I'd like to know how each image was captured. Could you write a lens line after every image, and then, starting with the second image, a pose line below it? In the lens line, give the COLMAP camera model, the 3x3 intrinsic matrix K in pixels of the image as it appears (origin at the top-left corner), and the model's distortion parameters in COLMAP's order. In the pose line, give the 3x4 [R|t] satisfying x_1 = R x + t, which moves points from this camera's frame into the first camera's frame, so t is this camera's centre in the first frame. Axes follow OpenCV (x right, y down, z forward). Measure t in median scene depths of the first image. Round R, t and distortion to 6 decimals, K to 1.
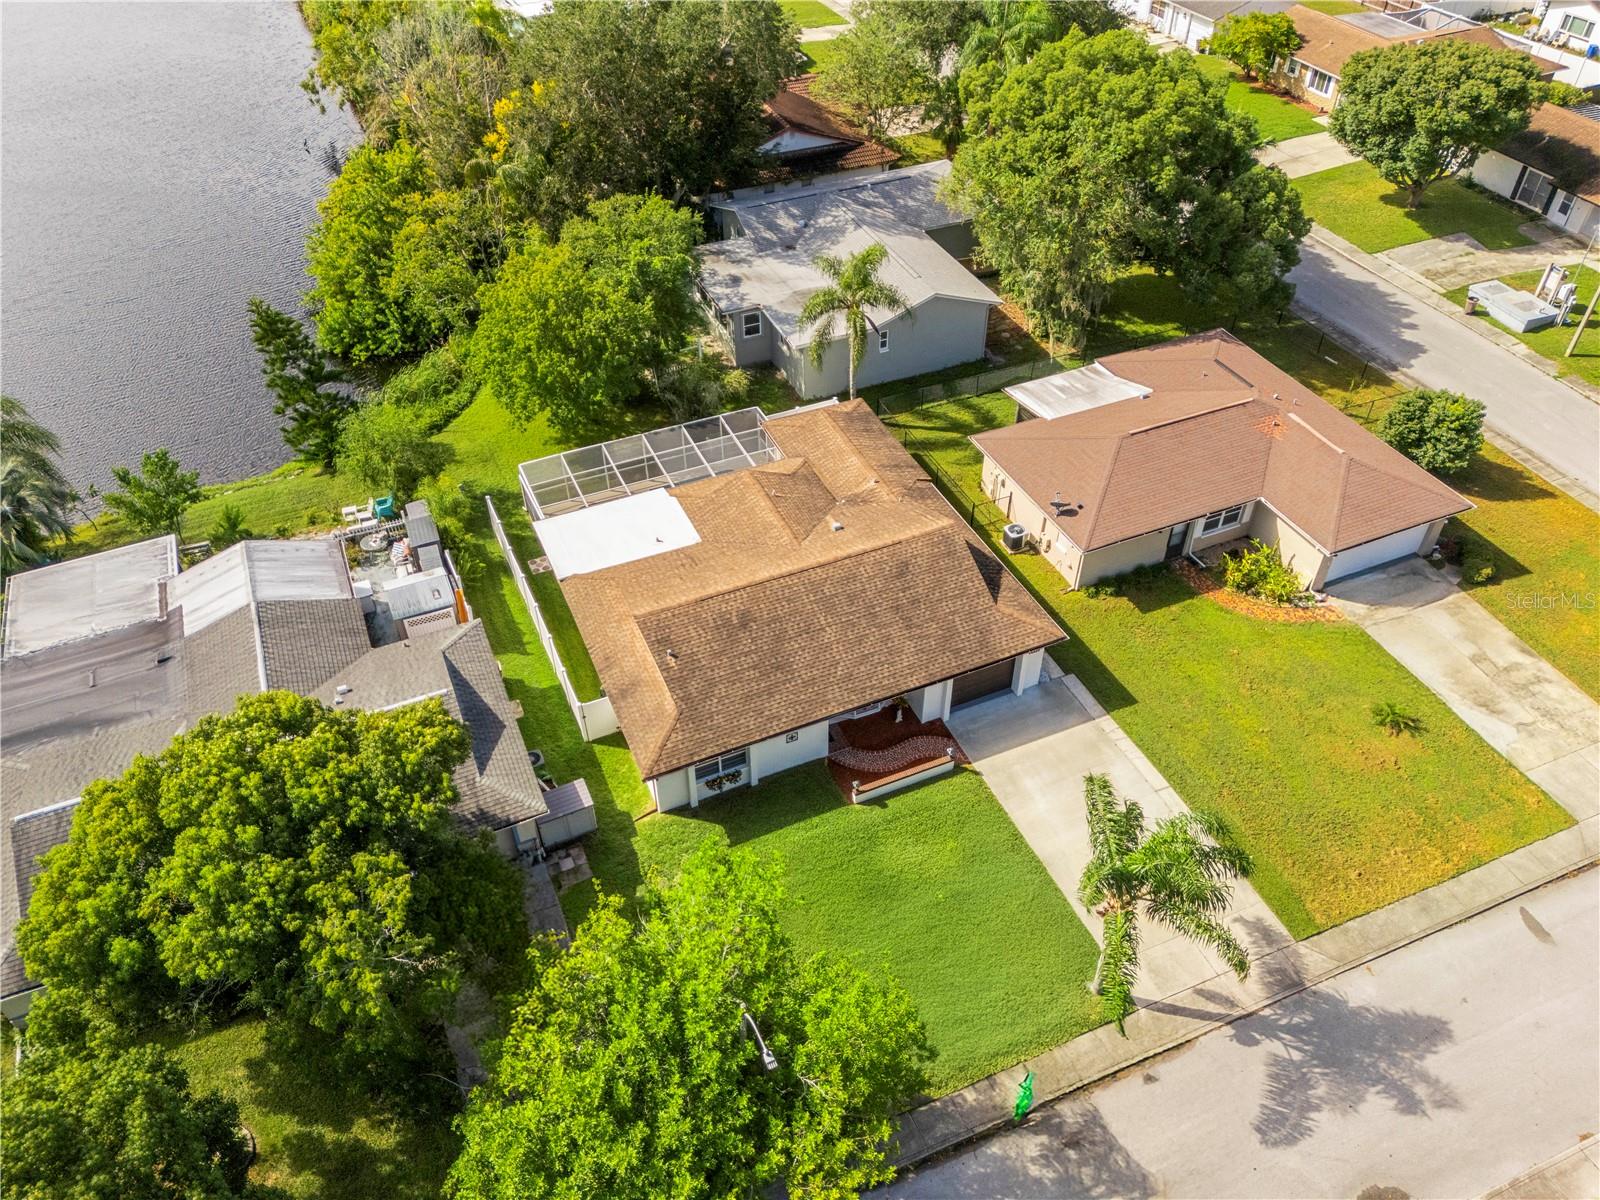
lens RADIAL K [[1182.0, 0, 800.0], [0, 1182.0, 600.0], [0, 0, 1]] dist [0.072221, -0.047675]
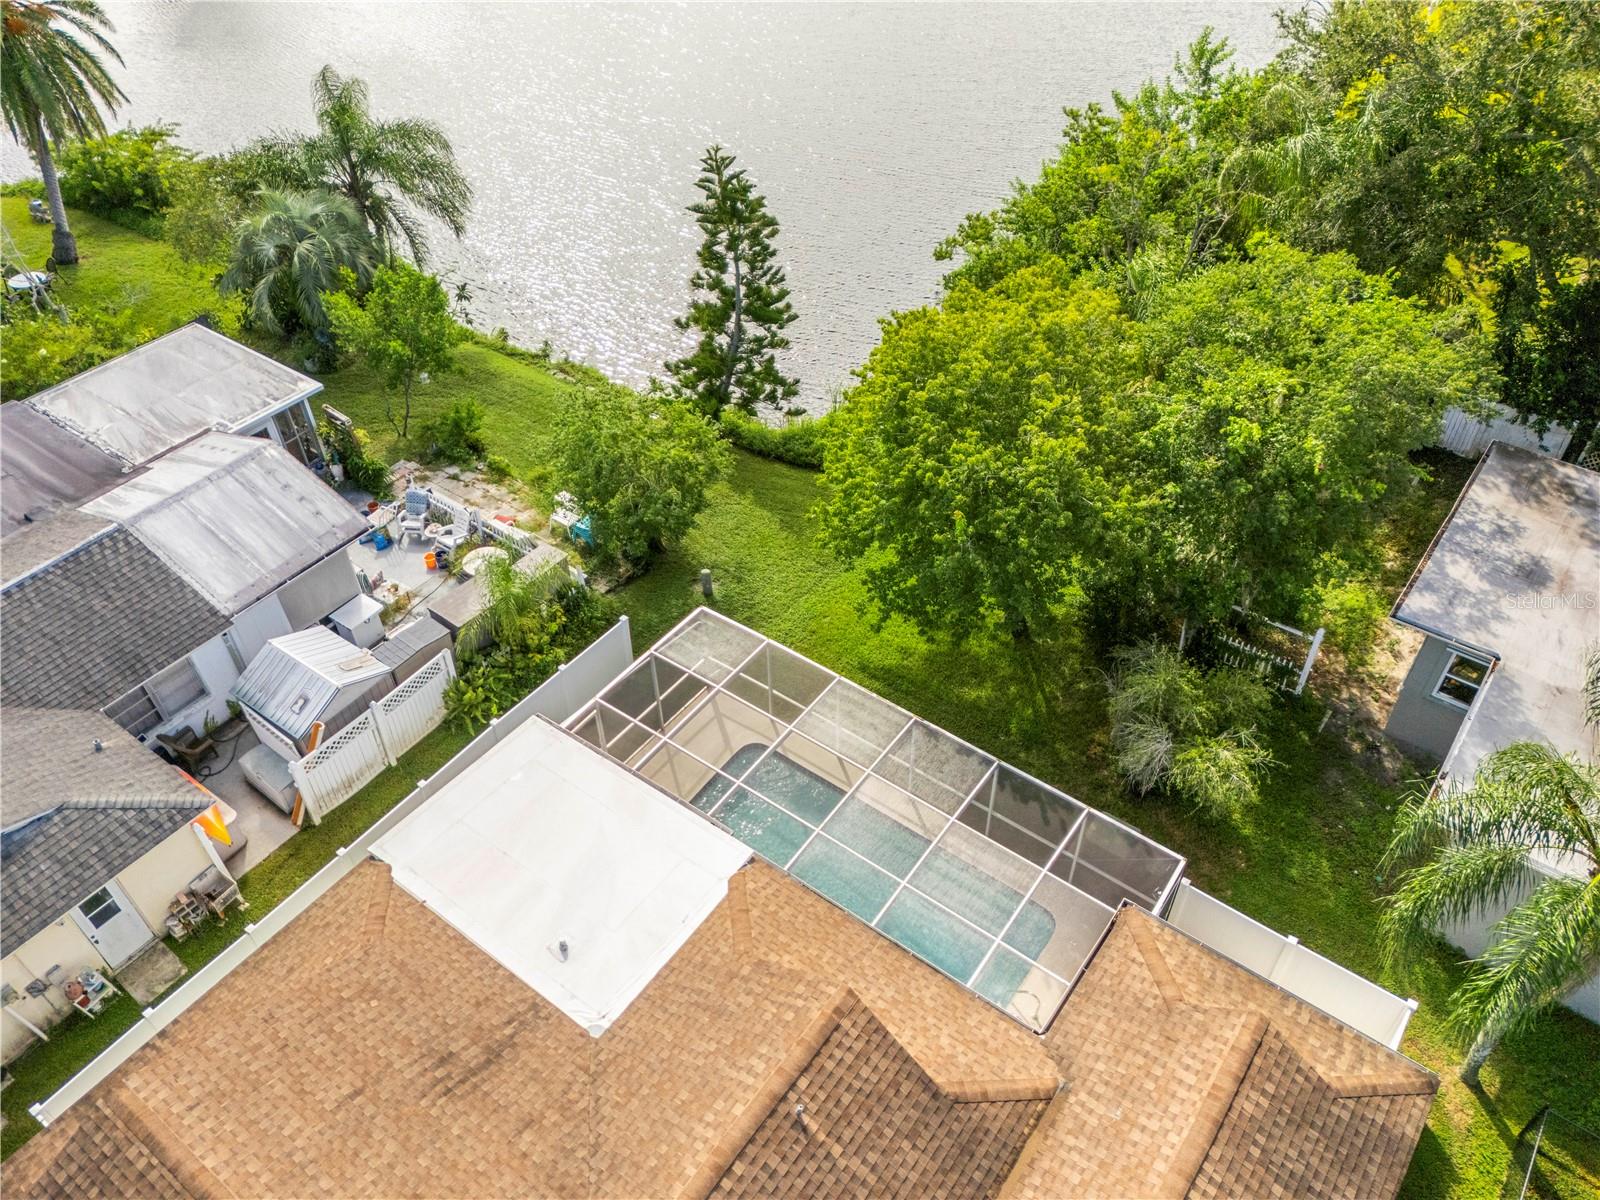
lens RADIAL K [[1182.0, 0, 800.0], [0, 1182.0, 600.0], [0, 0, 1]] dist [0.072221, -0.047675]
pose [[0.495870, 0.601669, -0.626184, 0.113883], [-0.576974, 0.767179, 0.280243, -0.323640], [0.649010, 0.222328, 0.727569, 0.752126]]
